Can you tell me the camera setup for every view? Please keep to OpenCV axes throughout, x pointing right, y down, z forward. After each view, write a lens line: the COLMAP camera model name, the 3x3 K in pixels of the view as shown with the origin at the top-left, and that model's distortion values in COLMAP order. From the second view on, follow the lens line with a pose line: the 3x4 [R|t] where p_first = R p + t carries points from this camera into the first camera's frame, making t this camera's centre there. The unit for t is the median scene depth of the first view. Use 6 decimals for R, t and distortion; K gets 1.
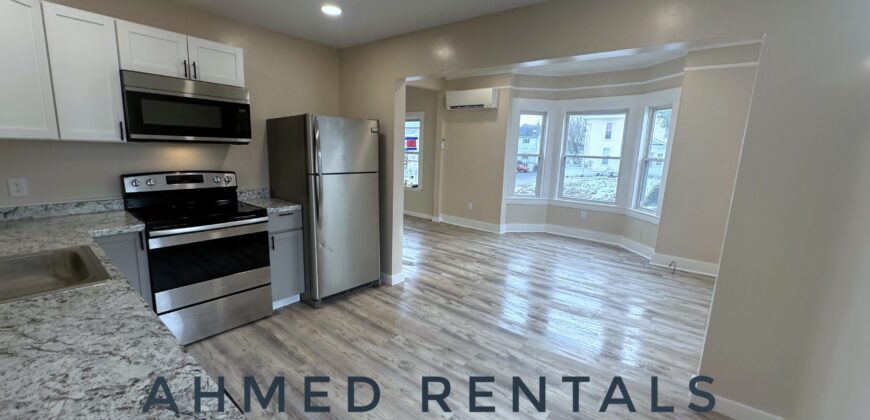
lens RADIAL K [[346.2, 0, 434.6], [0, 346.2, 210.1], [0, 0, 1]] dist [-0.002848, 0.000070]
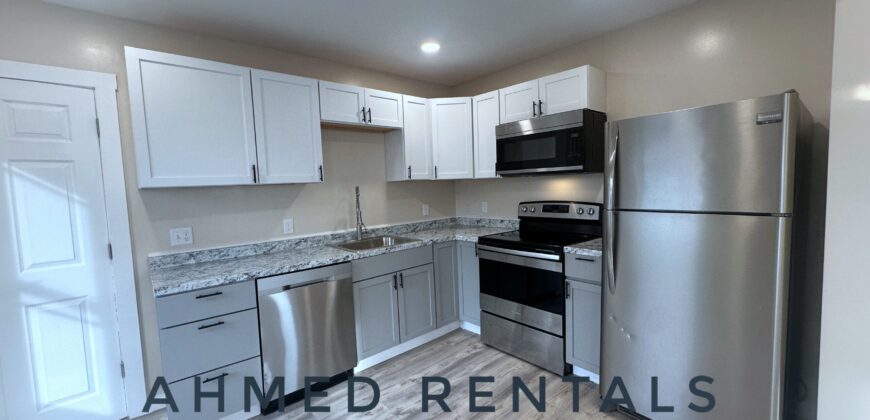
lens RADIAL K [[346.2, 0, 433.0], [0, 346.2, 209.9], [0, 0, 1]] dist [-0.002848, 0.000070]
pose [[-0.182190, 0.040073, -0.982446, 0.264399], [-0.145415, 0.987084, 0.067229, -0.068494], [0.972451, 0.155111, -0.174010, 0.549362]]
